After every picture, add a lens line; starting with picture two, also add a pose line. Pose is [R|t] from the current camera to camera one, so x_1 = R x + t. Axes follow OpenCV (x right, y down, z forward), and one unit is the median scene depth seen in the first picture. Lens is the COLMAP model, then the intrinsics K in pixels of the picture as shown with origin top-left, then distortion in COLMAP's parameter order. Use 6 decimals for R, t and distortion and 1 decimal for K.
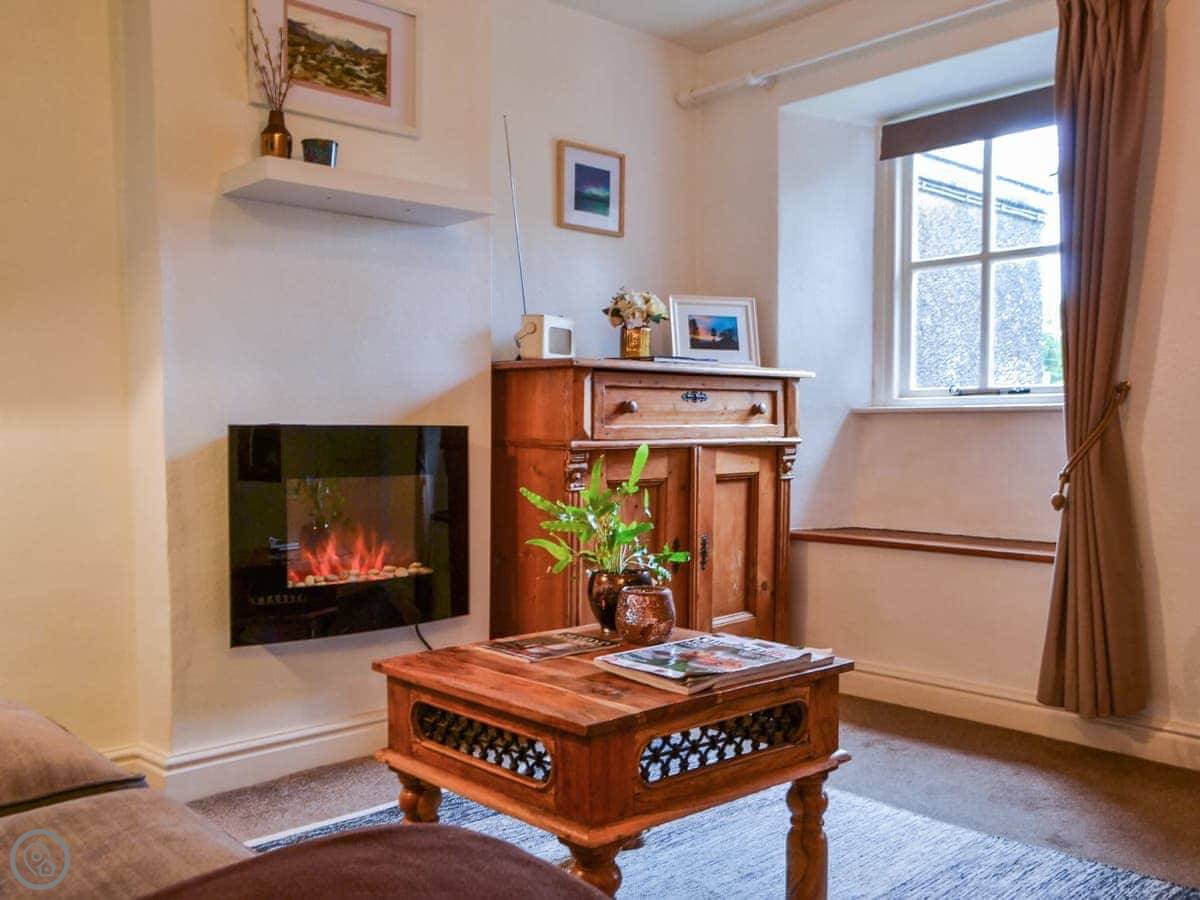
lens RADIAL K [[1127.0, 0, 600.0], [0, 1127.0, 450.0], [0, 0, 1]] dist [0.122373, -0.000209]
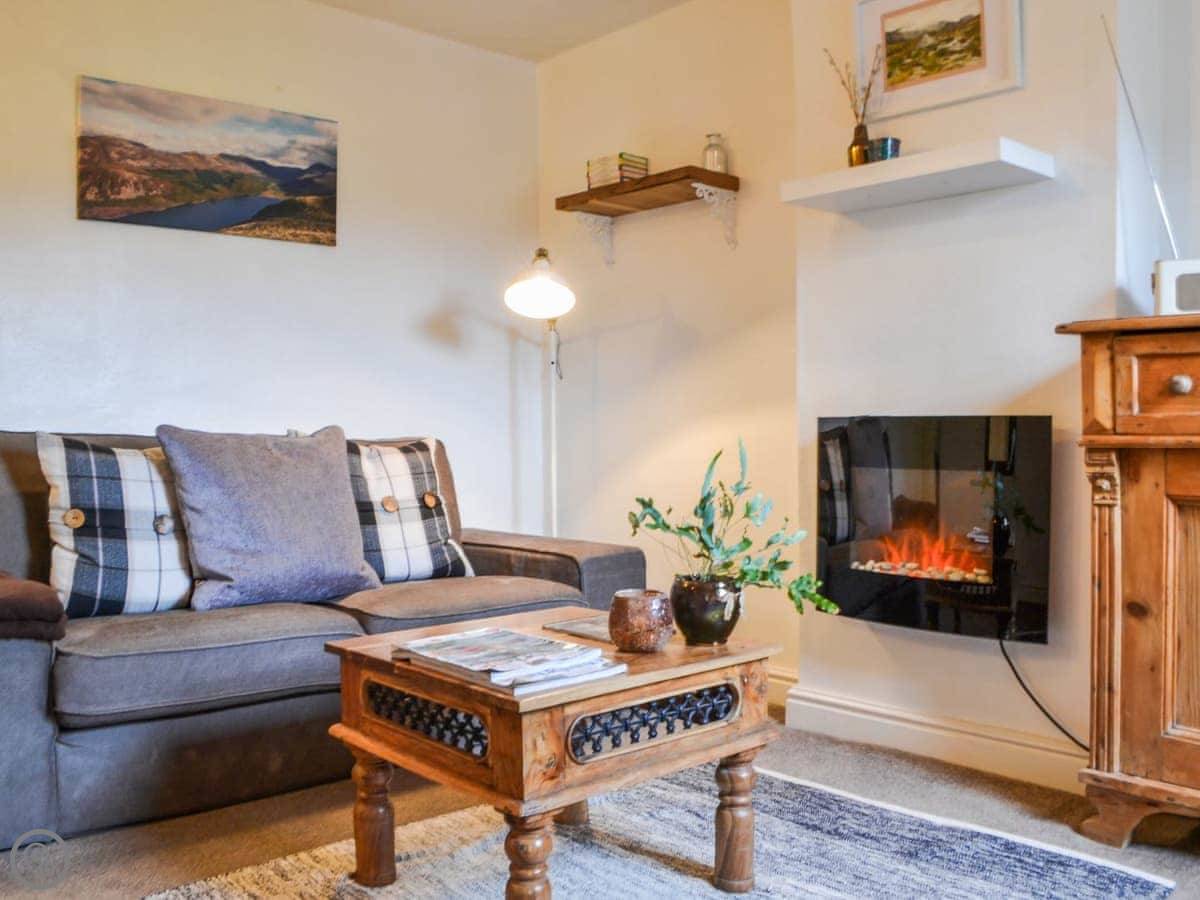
lens RADIAL K [[1139.1, 0, 600.0], [0, 1139.1, 450.0], [0, 0, 1]] dist [0.001816, 0.011869]
pose [[0.011506, 0.023221, -0.999664, 0.744425], [-0.017469, 0.999582, 0.023018, -0.010316], [0.999781, 0.017198, 0.011907, 0.699990]]
